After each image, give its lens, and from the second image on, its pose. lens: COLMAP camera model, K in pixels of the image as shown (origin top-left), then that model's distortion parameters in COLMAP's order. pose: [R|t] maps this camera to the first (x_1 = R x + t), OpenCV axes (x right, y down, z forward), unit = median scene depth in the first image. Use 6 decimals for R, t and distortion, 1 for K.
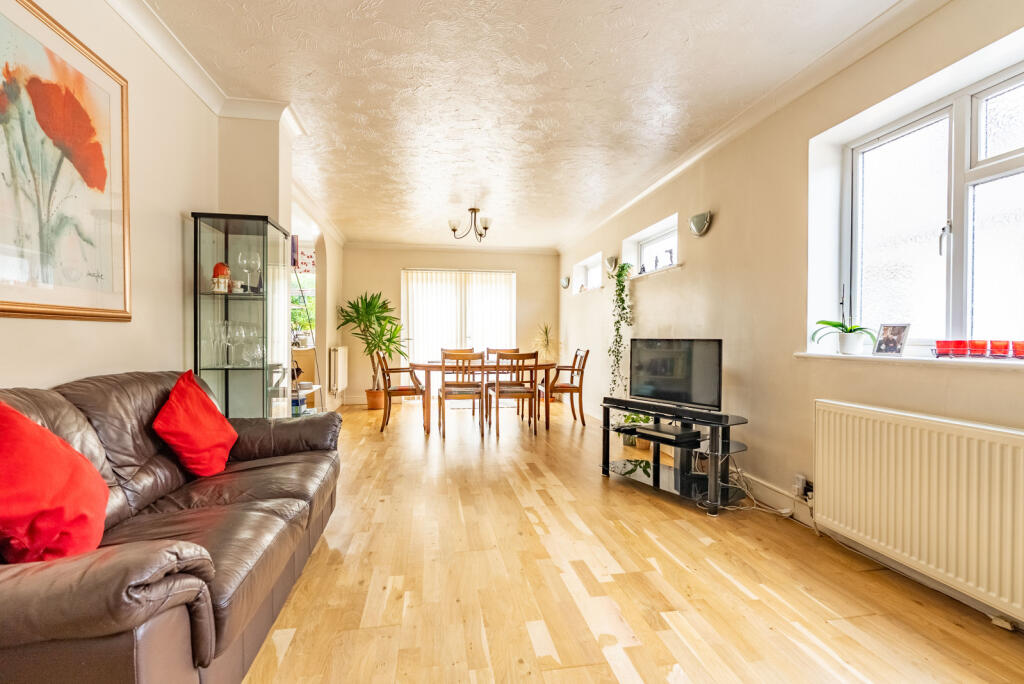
lens RADIAL K [[472.8, 0, 517.8], [0, 472.8, 343.6], [0, 0, 1]] dist [-0.002395, 0.000183]
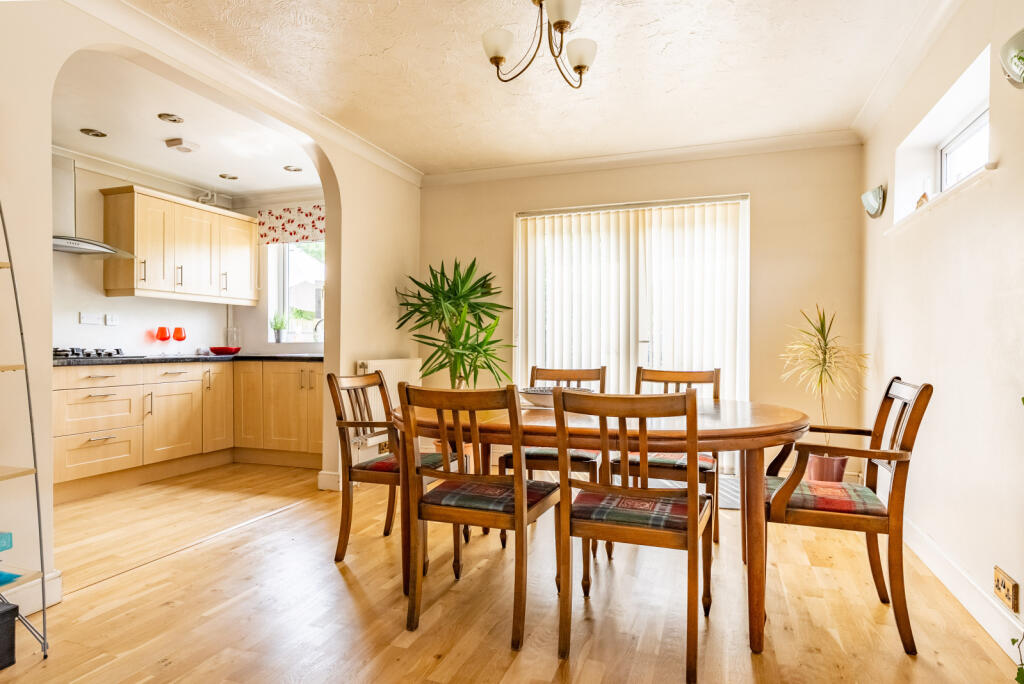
lens RADIAL K [[575.0, 0, 515.5], [0, 575.0, 345.0], [0, 0, 1]] dist [0.001152, -0.000215]
pose [[0.866295, -0.001151, -0.499532, 0.081593], [-0.004502, 0.999939, -0.010112, -0.003771], [0.499513, 0.011009, 0.866236, 0.445474]]
